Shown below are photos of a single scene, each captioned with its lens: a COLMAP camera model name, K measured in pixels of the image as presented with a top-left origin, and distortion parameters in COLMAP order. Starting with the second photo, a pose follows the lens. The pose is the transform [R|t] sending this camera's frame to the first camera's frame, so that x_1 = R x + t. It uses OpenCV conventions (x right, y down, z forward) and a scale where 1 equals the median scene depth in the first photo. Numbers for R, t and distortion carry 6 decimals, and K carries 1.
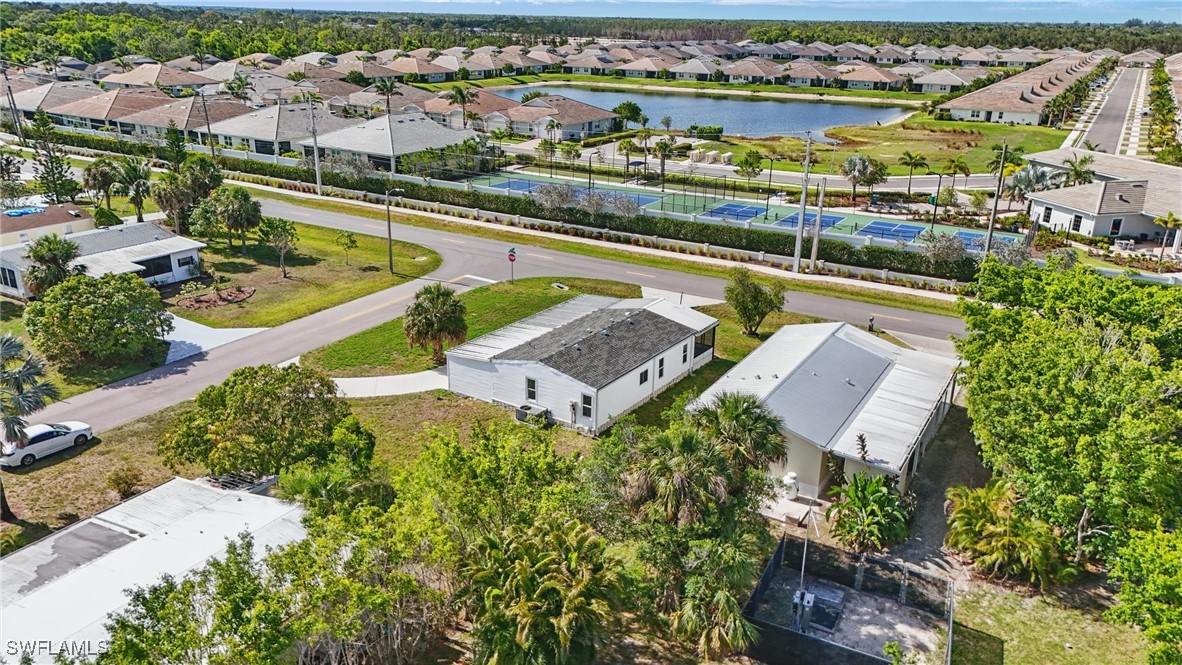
lens RADIAL K [[869.1, 0, 591.0], [0, 869.1, 332.5], [0, 0, 1]] dist [0.067654, -0.069208]
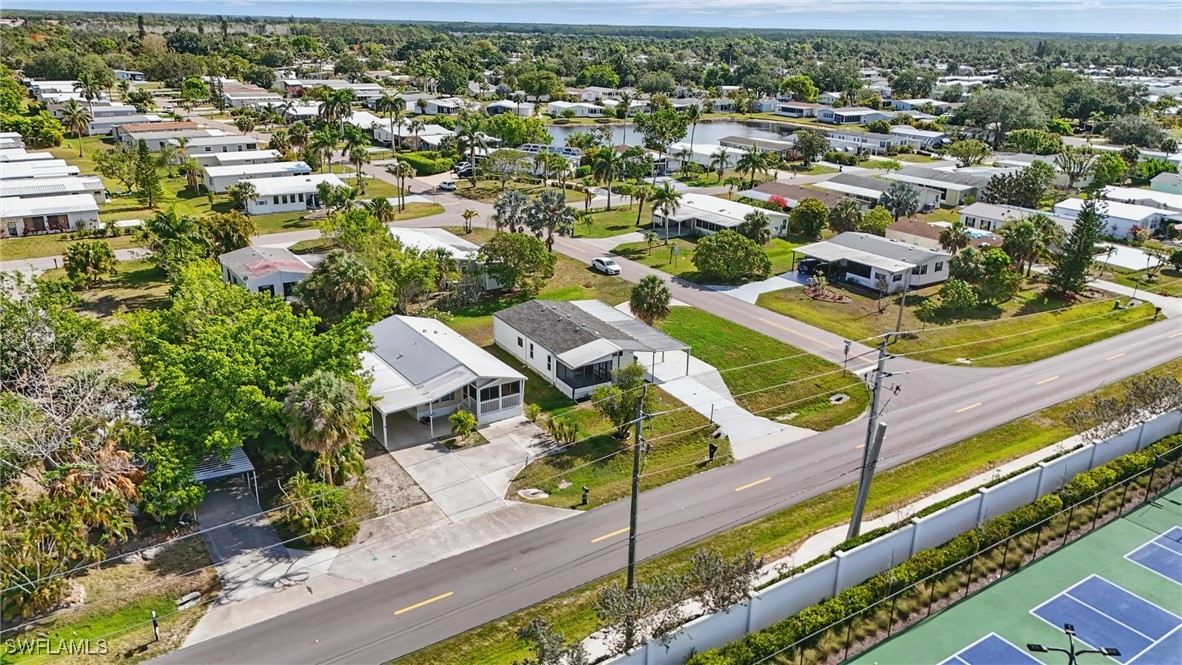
lens RADIAL K [[869.1, 0, 591.0], [0, 869.1, 332.5], [0, 0, 1]] dist [0.067654, -0.069208]
pose [[-0.427735, 0.264247, -0.864417, 0.685501], [-0.338201, 0.840067, 0.424154, -0.332693], [0.838250, 0.473772, -0.269957, 0.823529]]
